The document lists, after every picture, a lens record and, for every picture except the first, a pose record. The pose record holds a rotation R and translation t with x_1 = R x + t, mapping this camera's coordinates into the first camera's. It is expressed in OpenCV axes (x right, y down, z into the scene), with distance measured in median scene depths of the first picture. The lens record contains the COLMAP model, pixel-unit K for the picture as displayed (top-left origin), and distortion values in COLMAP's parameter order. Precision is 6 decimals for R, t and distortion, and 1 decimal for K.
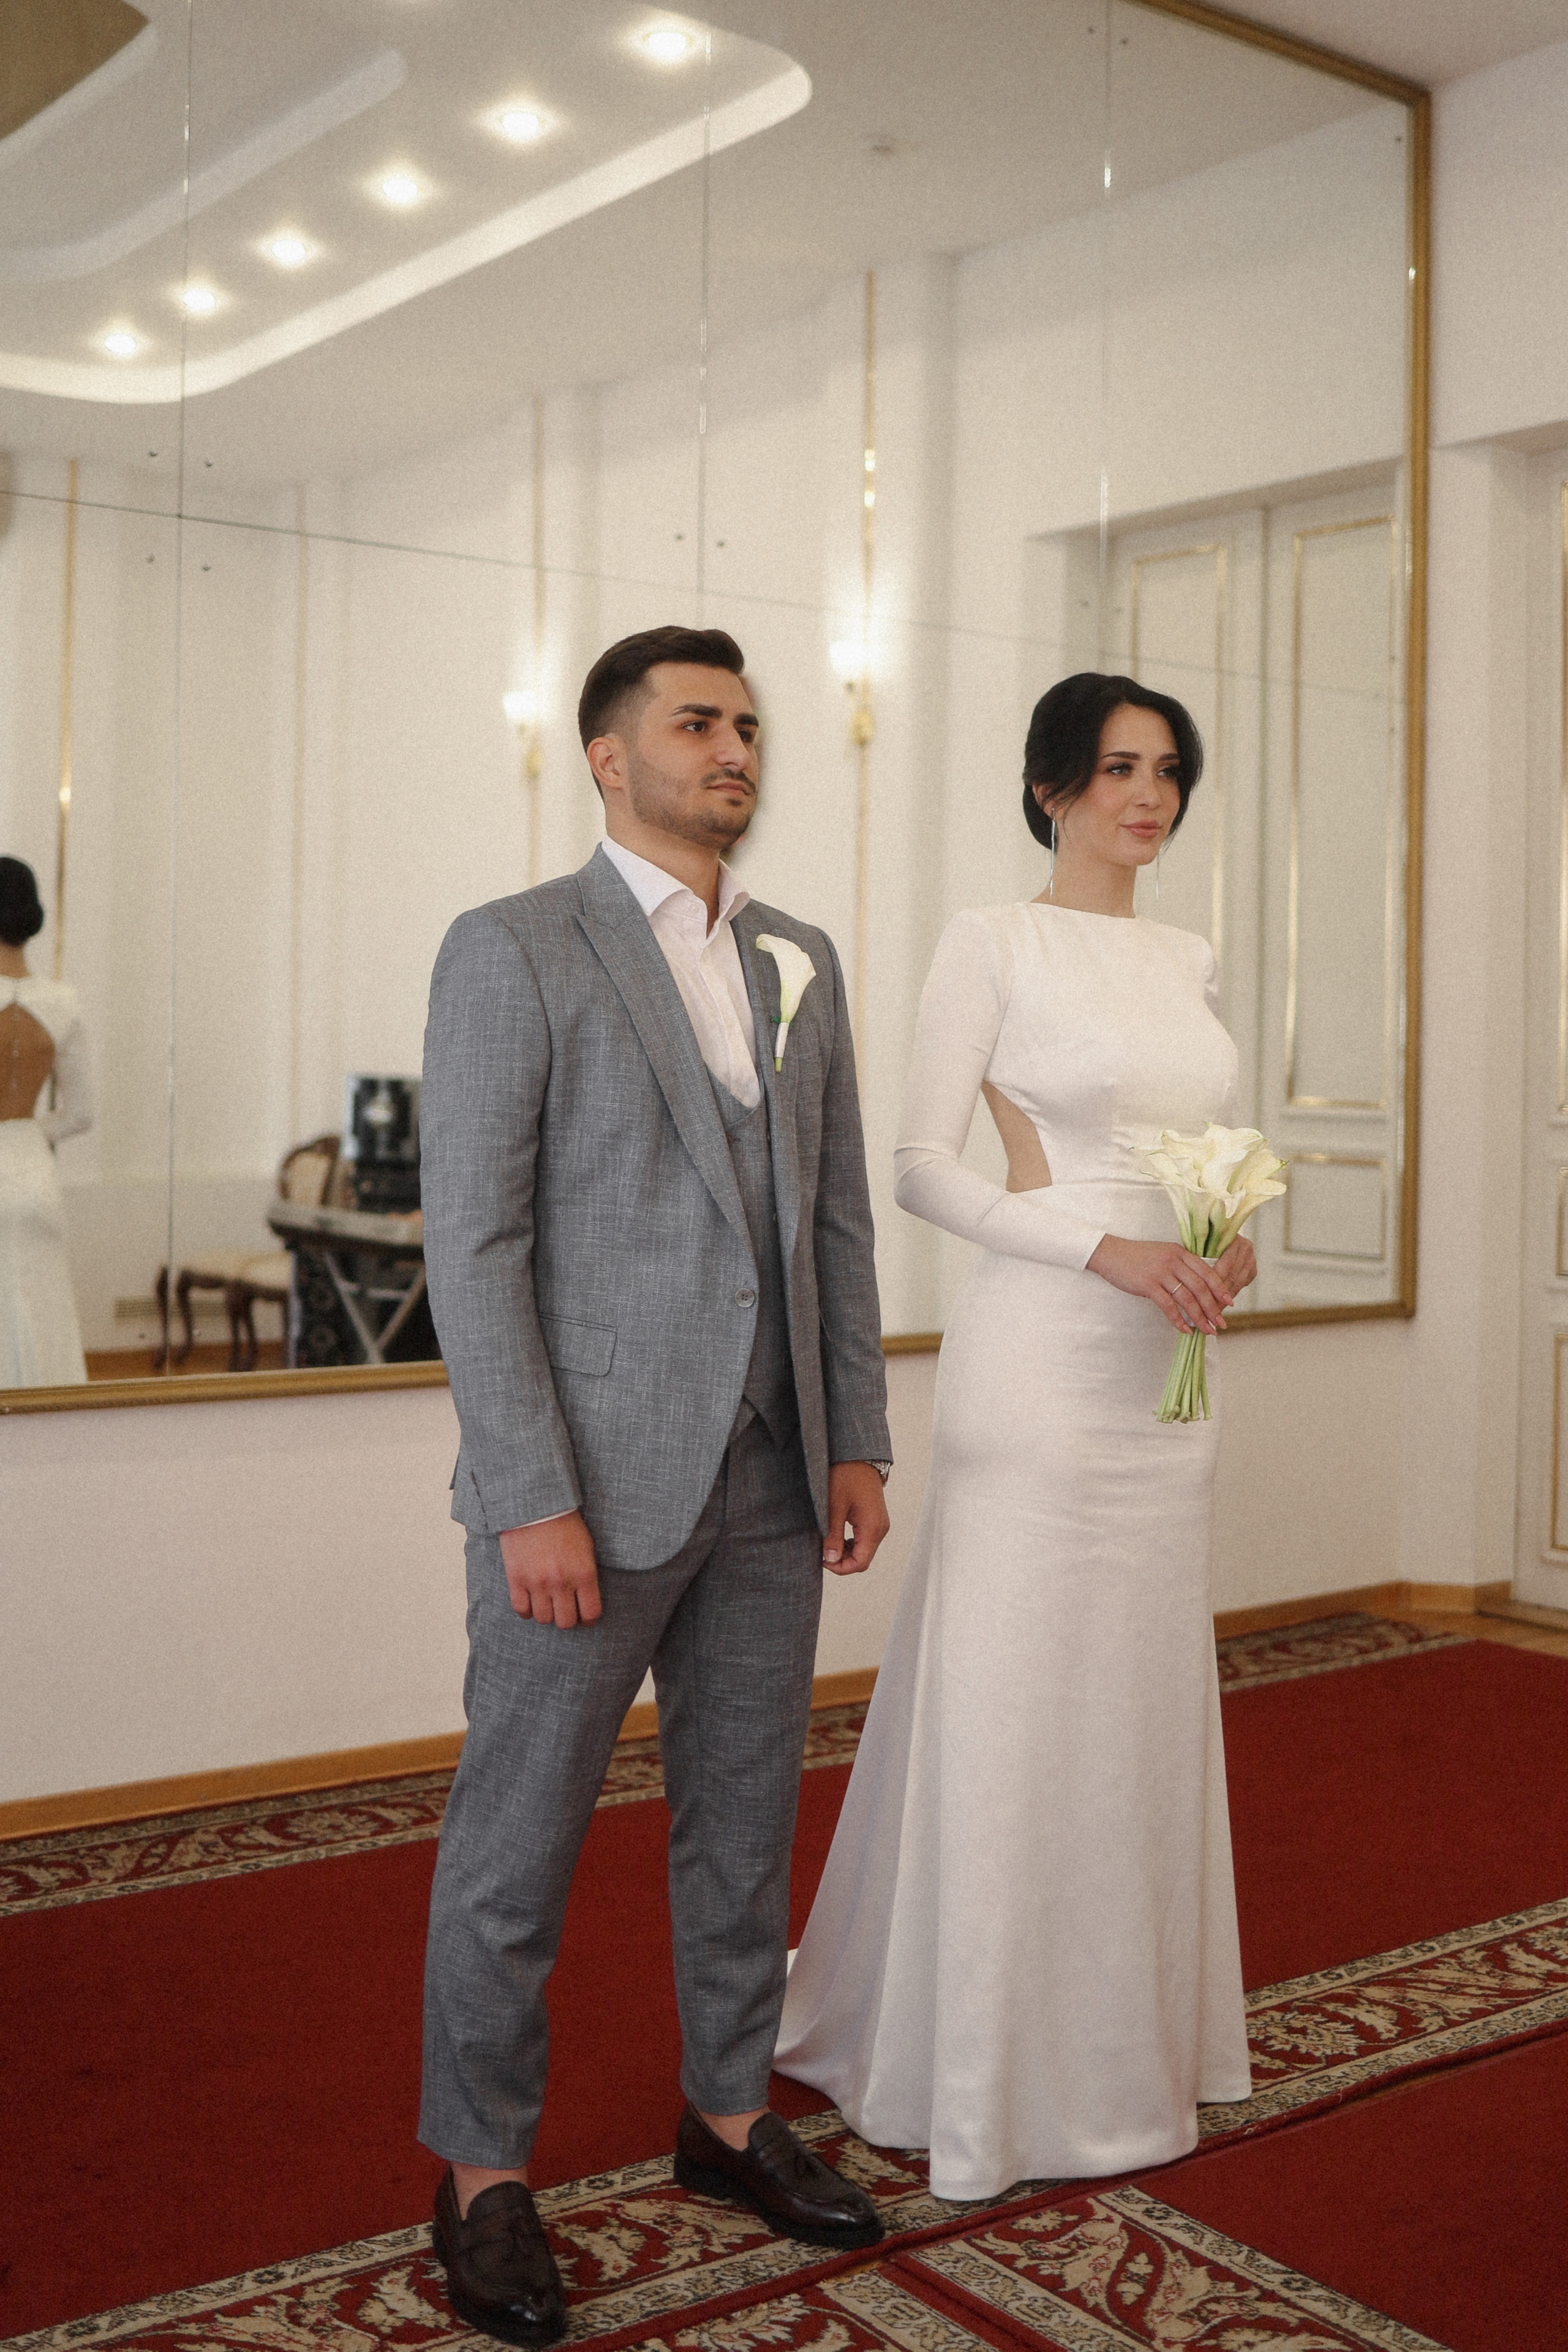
lens RADIAL K [[2599.2, 0, 786.1], [0, 2599.2, 1064.2], [0, 0, 1]] dist [-0.063327, 0.088721]
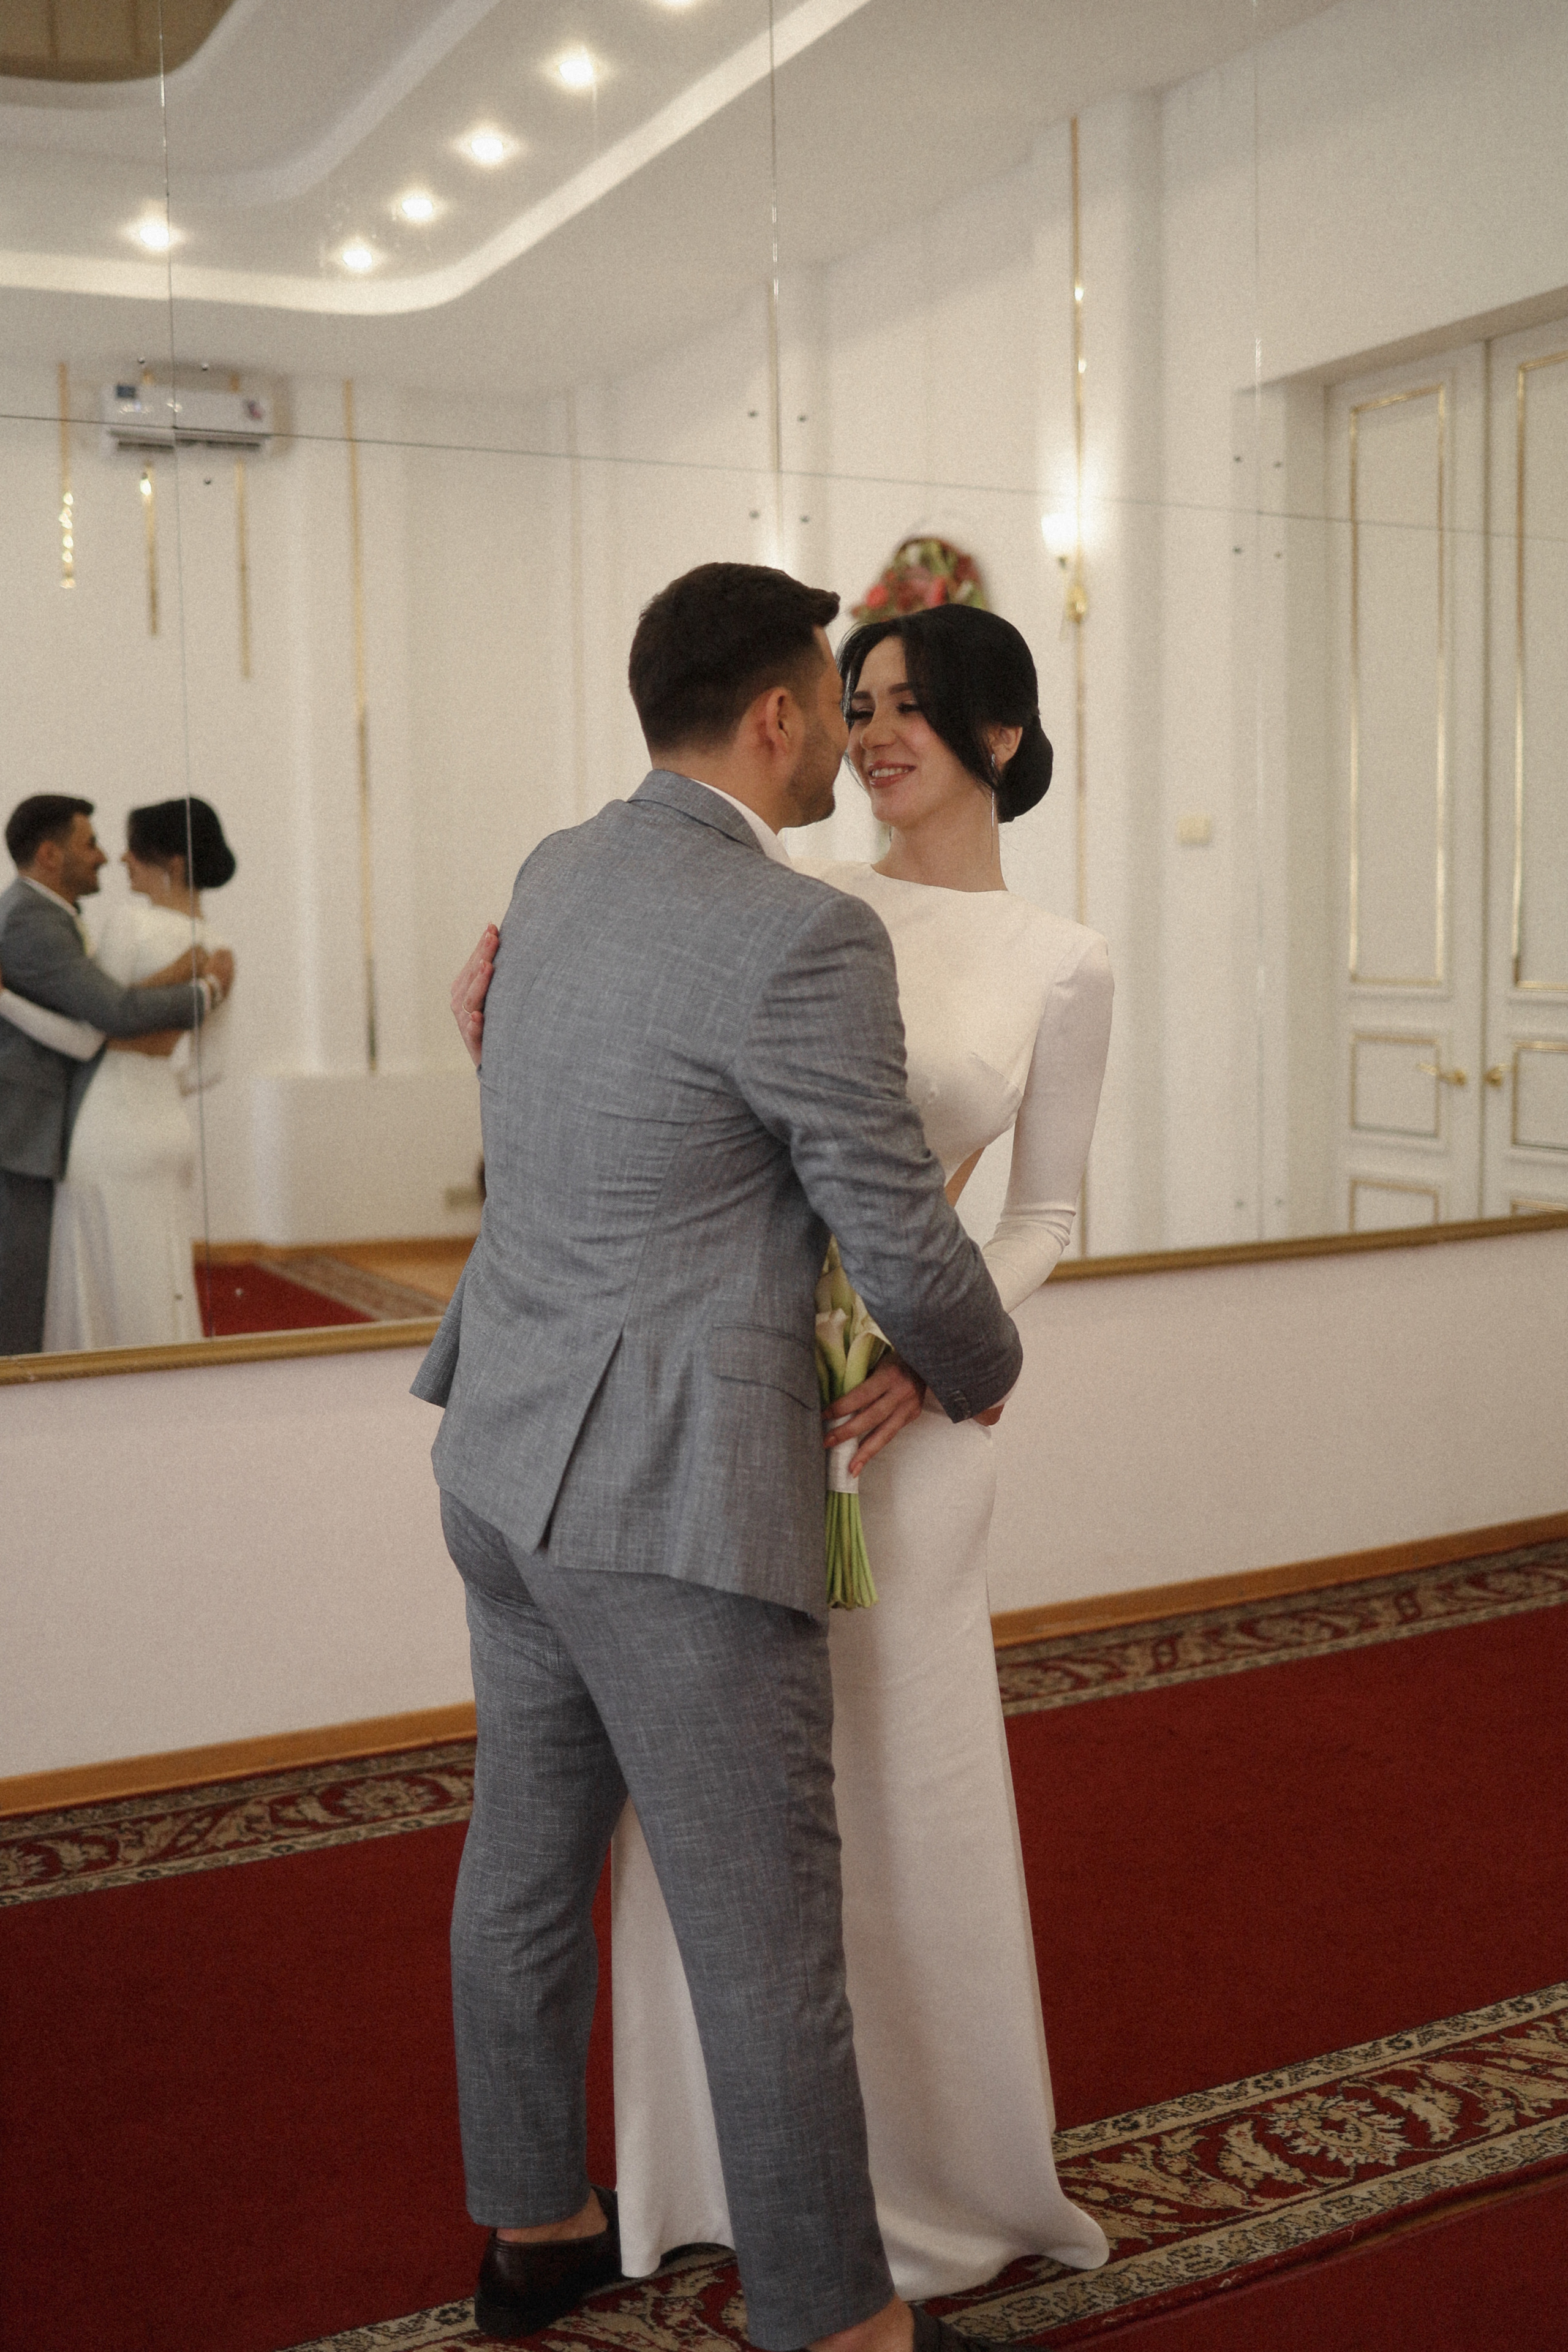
lens RADIAL K [[2363.9, 0, 778.4], [0, 2363.9, 1147.6], [0, 0, 1]] dist [-0.089357, 0.112145]
pose [[0.984059, -0.015569, -0.177158, 0.138122], [0.032943, 0.994879, 0.095557, -0.029422], [0.174763, -0.099870, 0.979533, 0.202070]]
